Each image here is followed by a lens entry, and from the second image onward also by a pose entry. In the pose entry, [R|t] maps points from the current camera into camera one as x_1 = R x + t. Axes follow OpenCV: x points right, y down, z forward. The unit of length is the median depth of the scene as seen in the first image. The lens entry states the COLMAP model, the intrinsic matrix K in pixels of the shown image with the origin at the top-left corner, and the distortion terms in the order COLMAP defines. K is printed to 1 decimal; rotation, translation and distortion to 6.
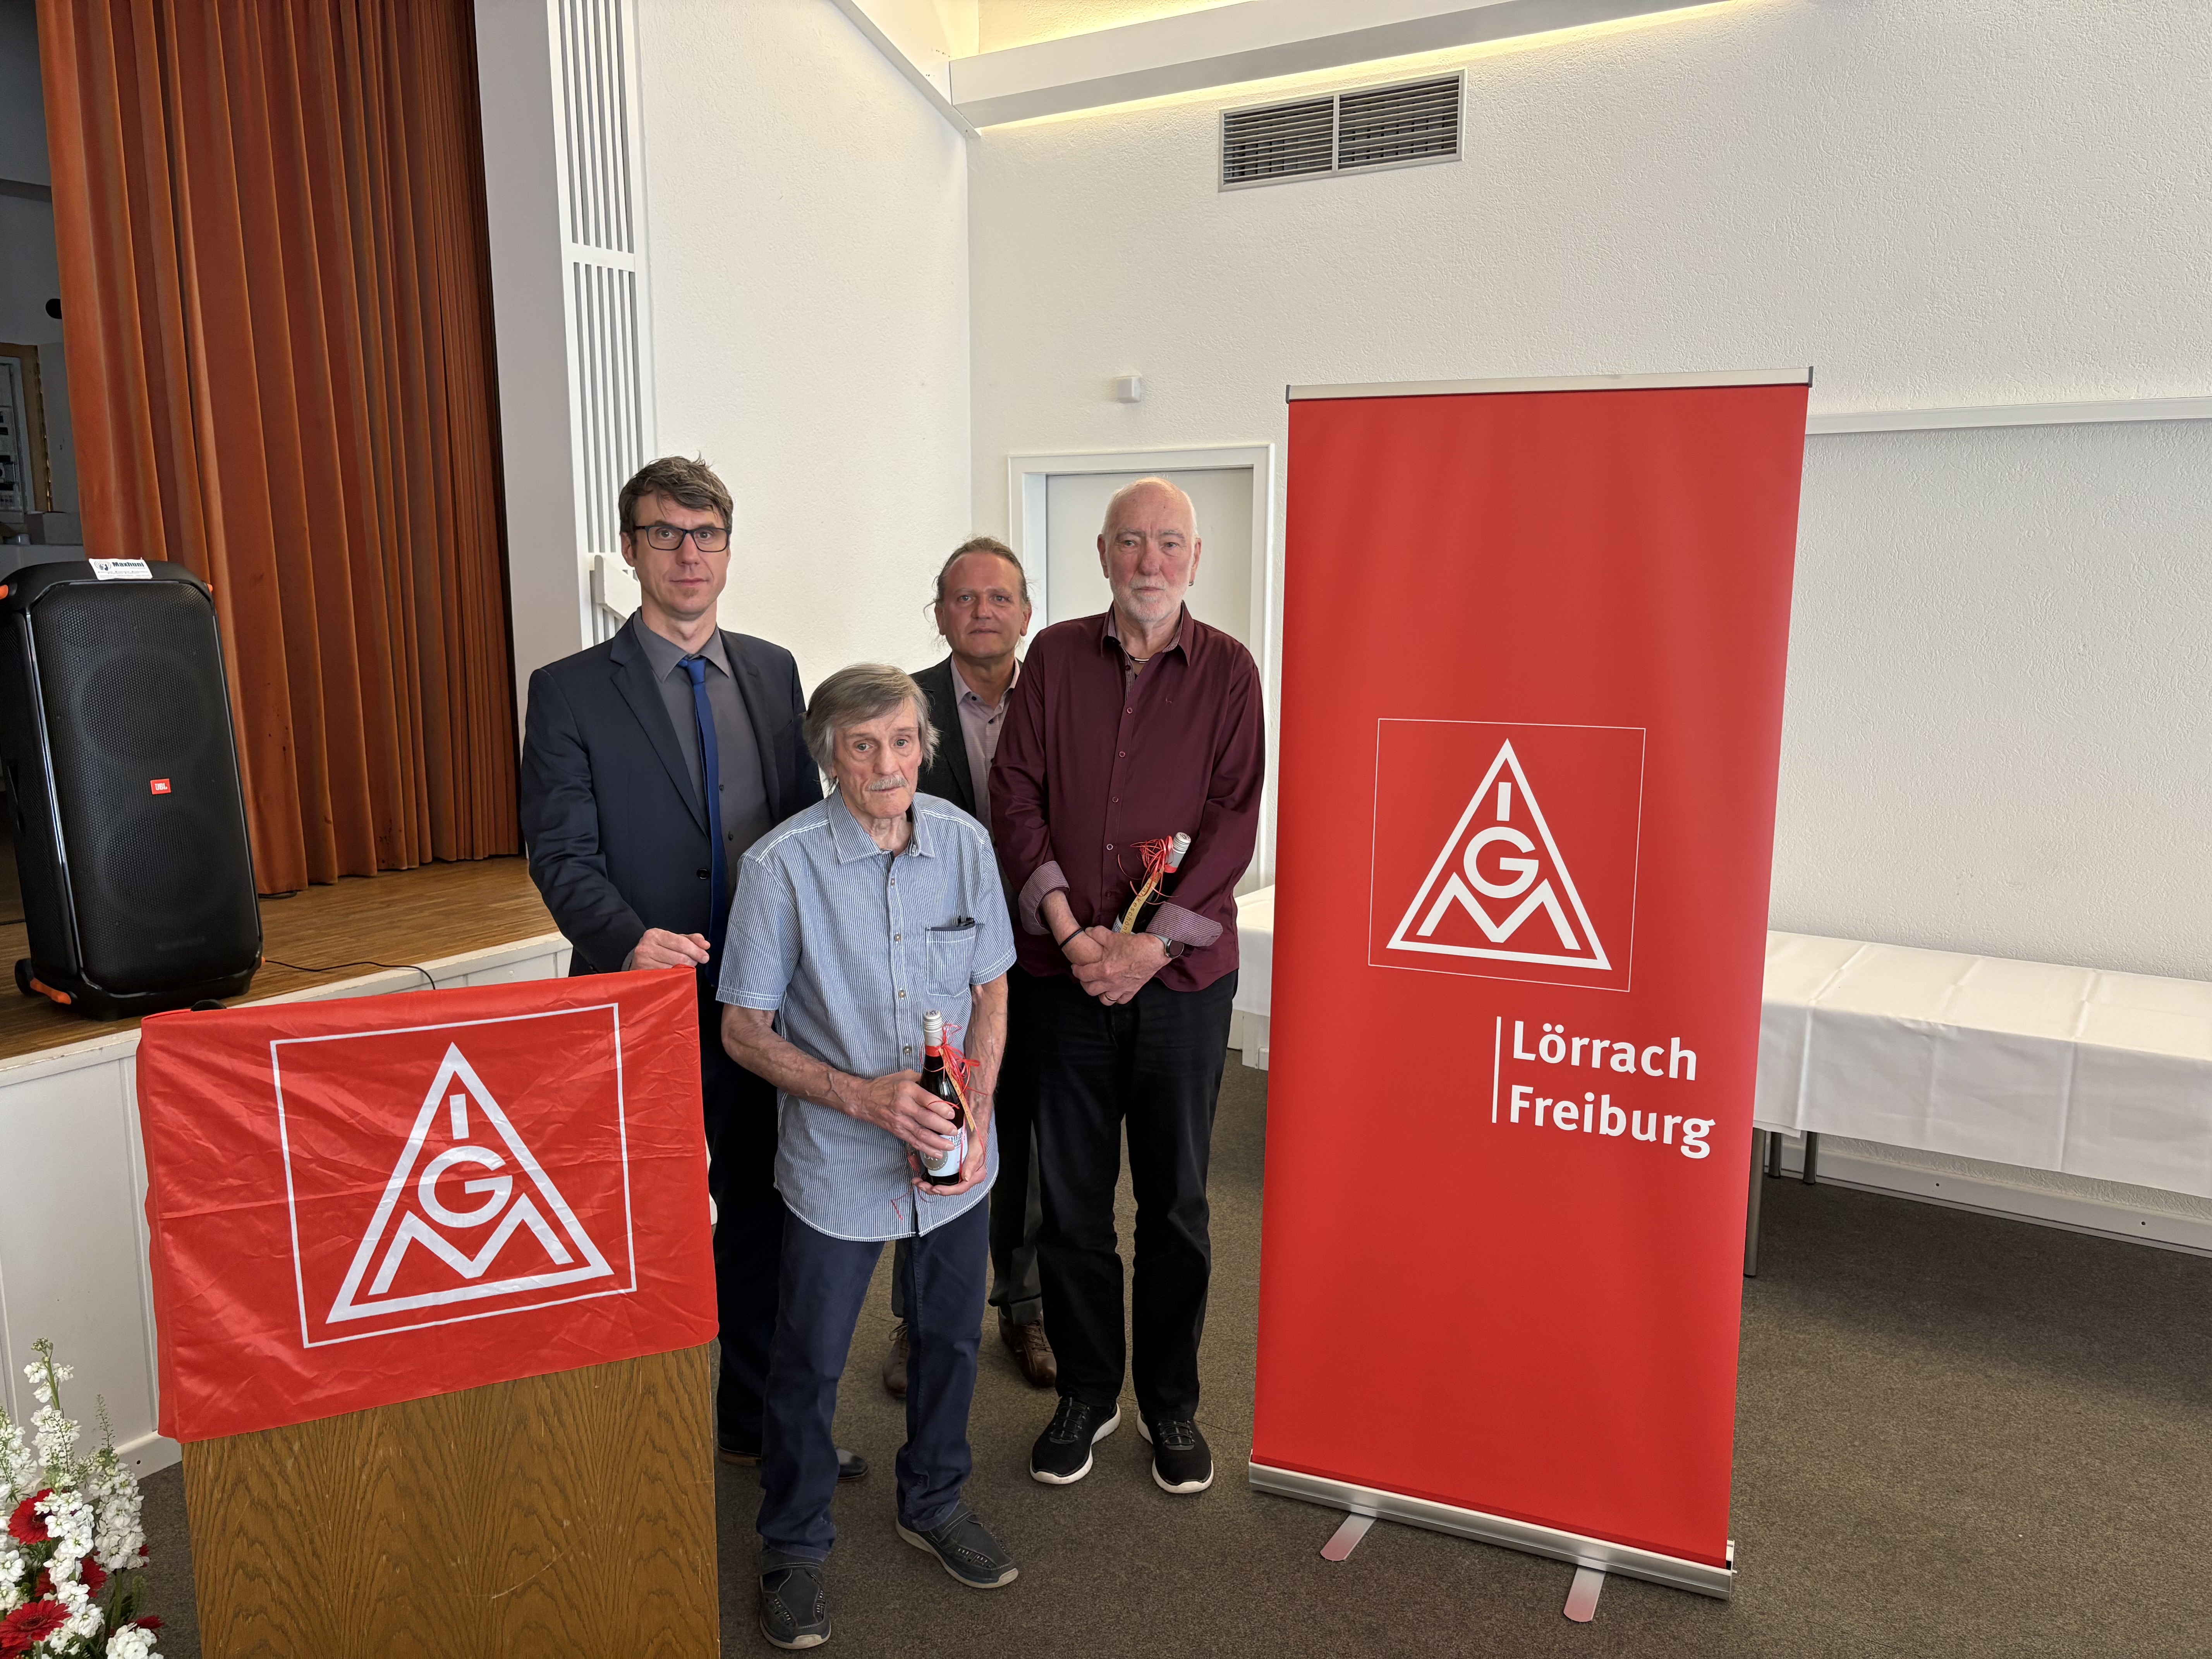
lens RADIAL K [[1668.1, 0, 1112.8], [0, 1668.1, 850.4], [0, 0, 1]] dist [0.045523, -0.046919]
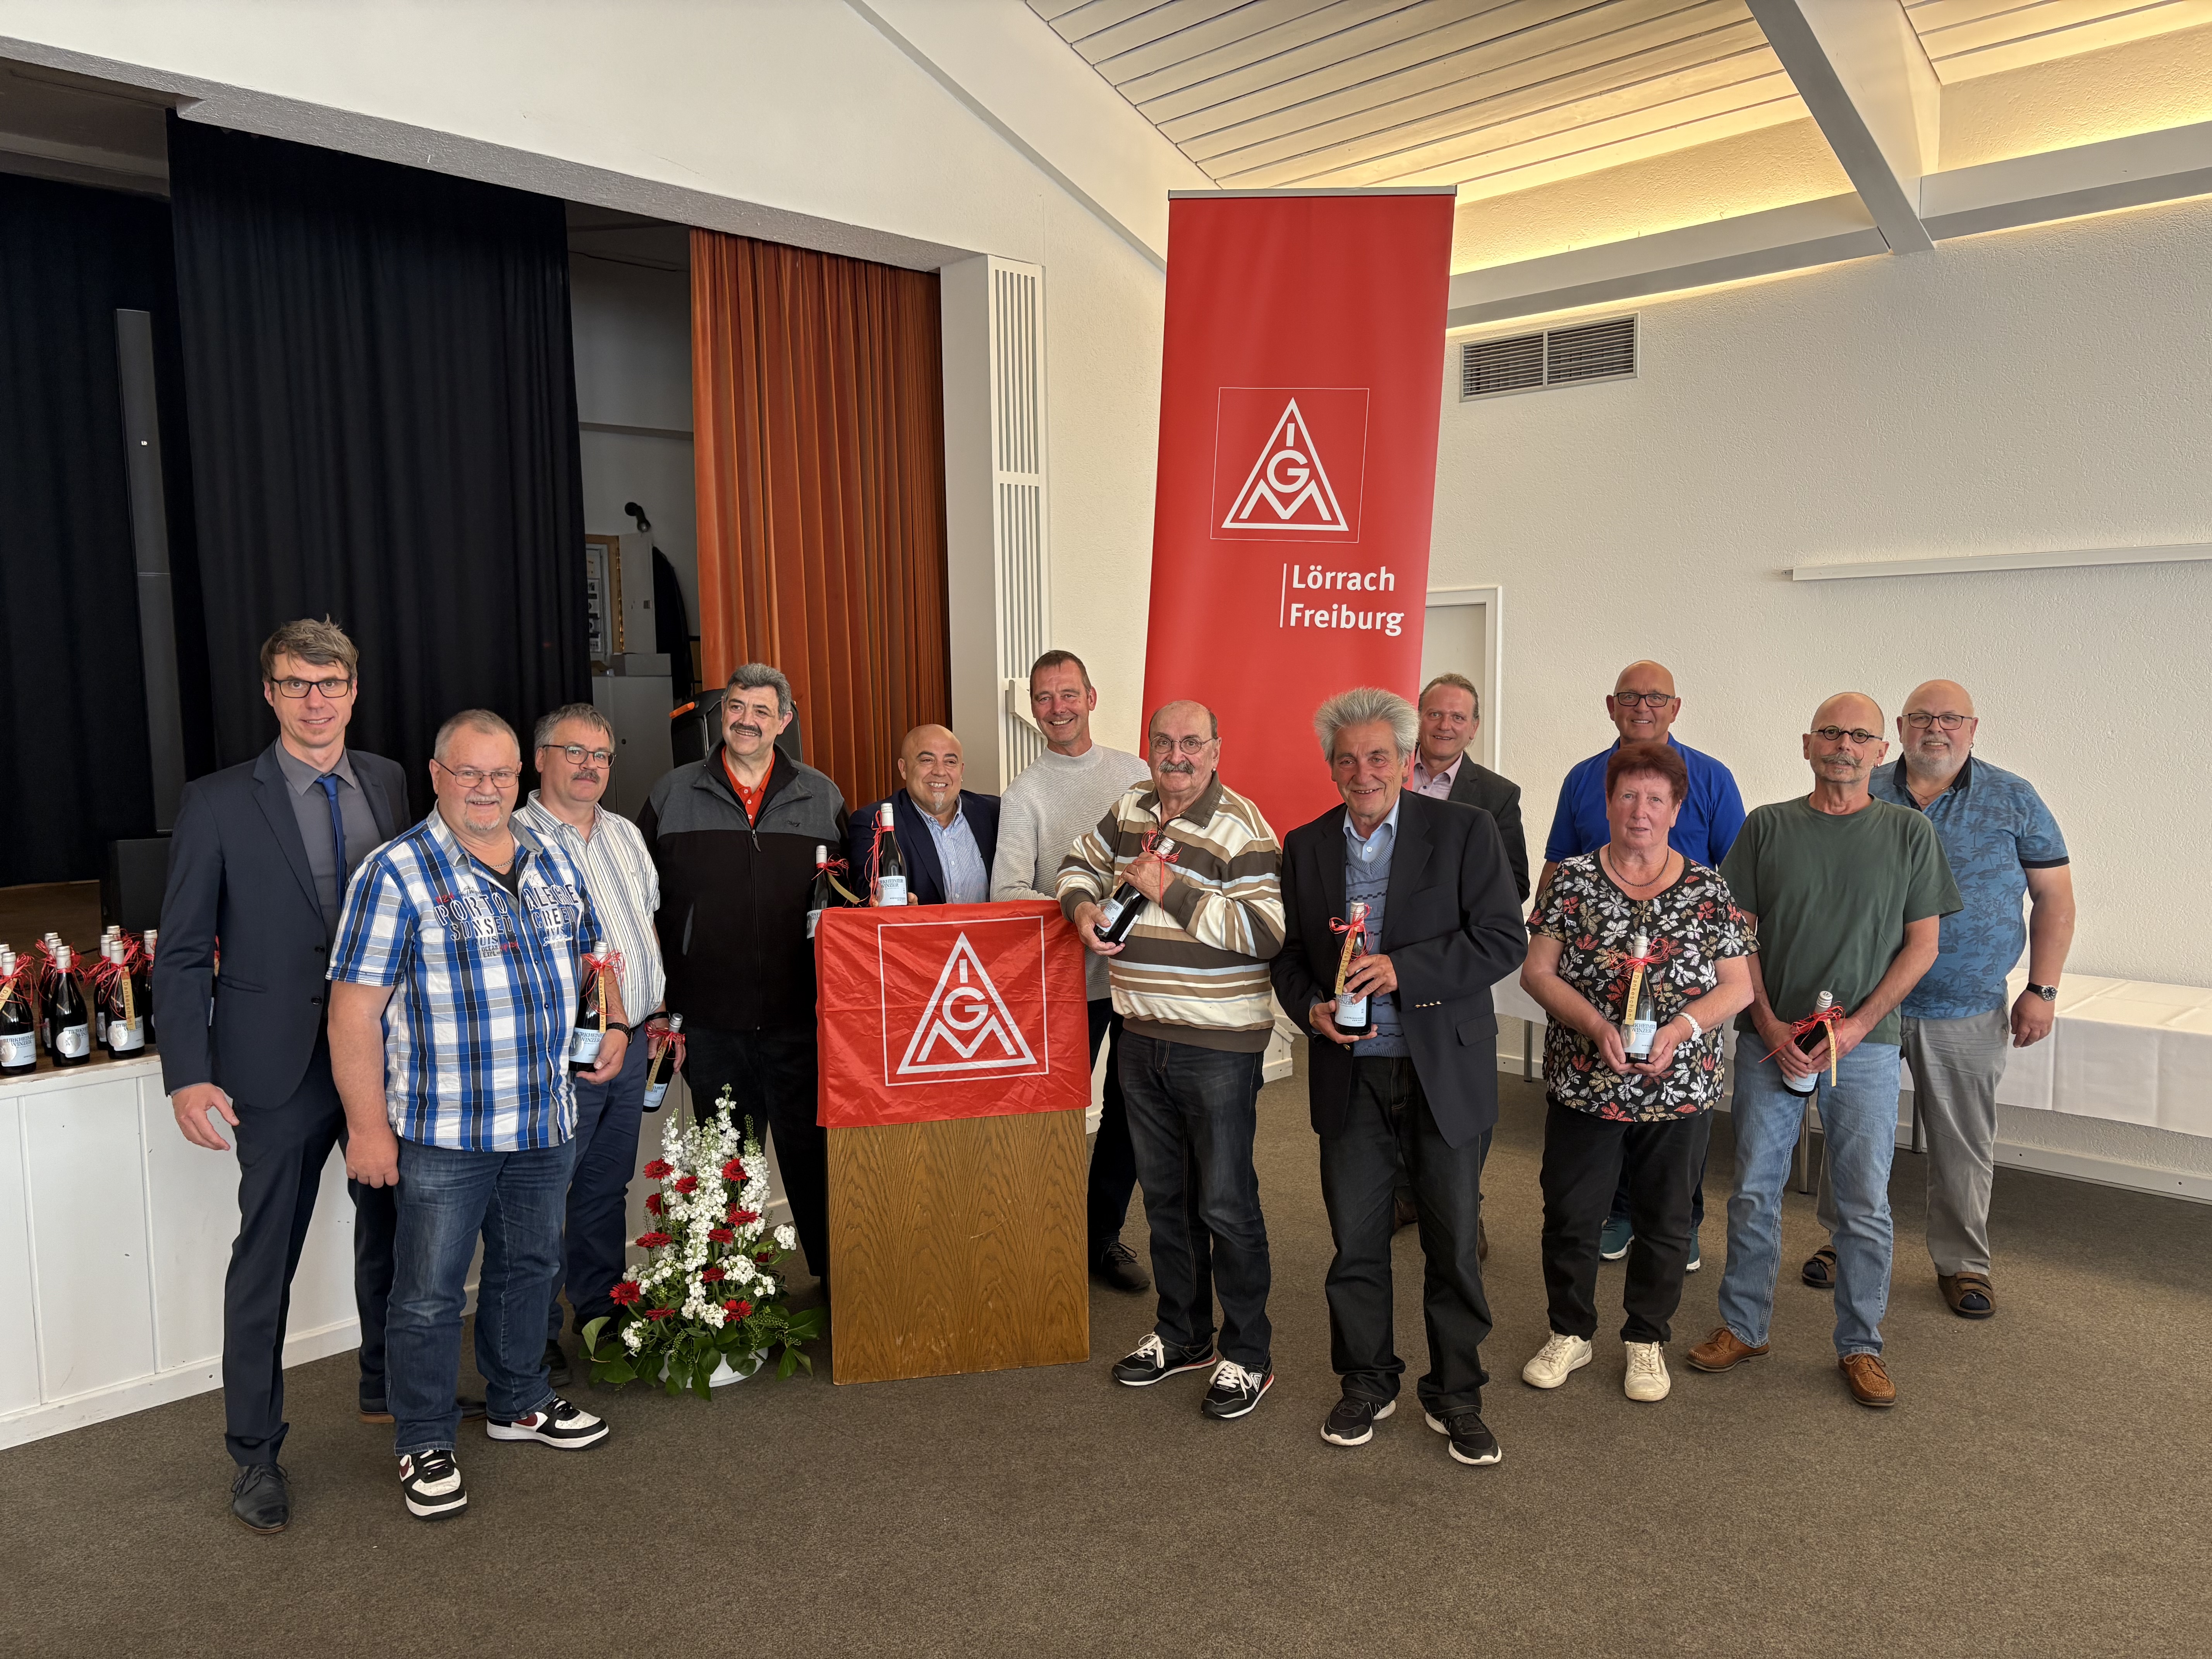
lens RADIAL K [[1668.1, 0, 1103.5], [0, 1668.1, 822.6], [0, 0, 1]] dist [0.045523, -0.046919]
pose [[0.978150, 0.004721, -0.207845, 0.121976], [-0.021972, 0.996490, -0.080771, 0.105066], [0.206734, 0.083573, 0.974821, -0.629405]]
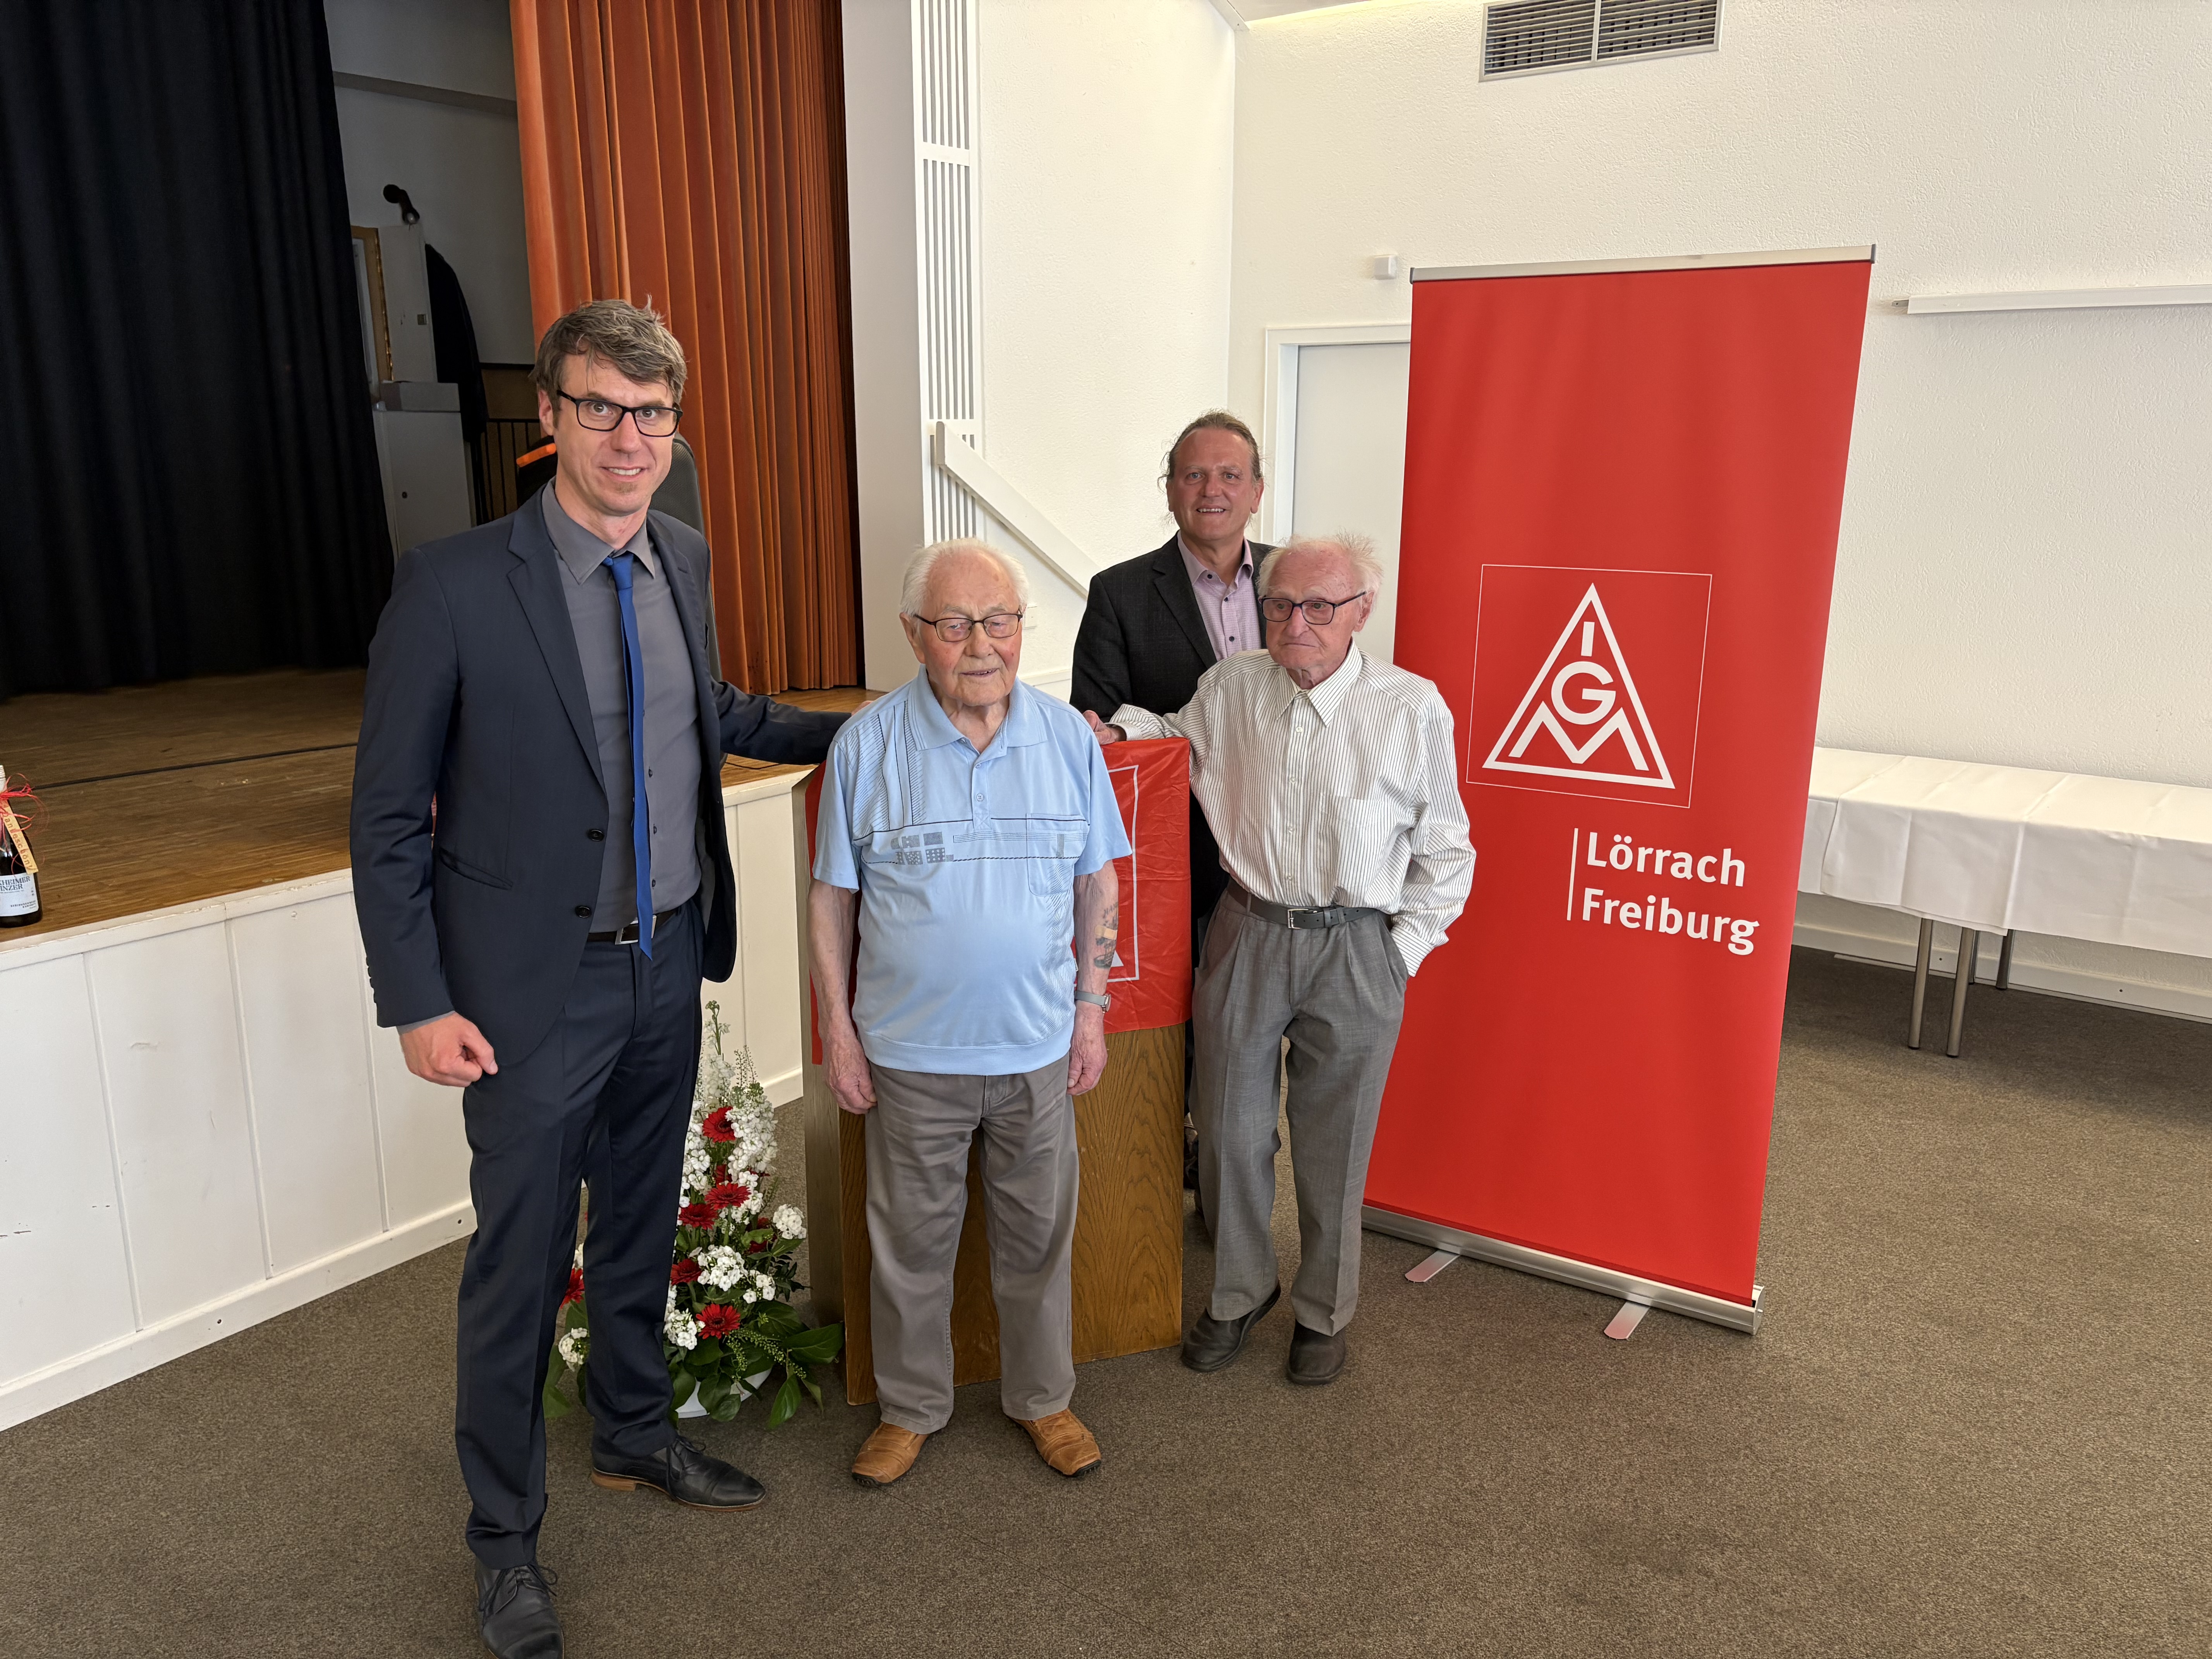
lens RADIAL K [[1668.1, 0, 1118.9], [0, 1668.1, 839.4], [0, 0, 1]] dist [0.045523, -0.046919]
pose [[0.997730, 0.018331, -0.064802, -0.169184], [-0.013769, 0.997441, 0.070150, 0.044662], [0.065922, -0.069099, 0.995429, -0.249077]]
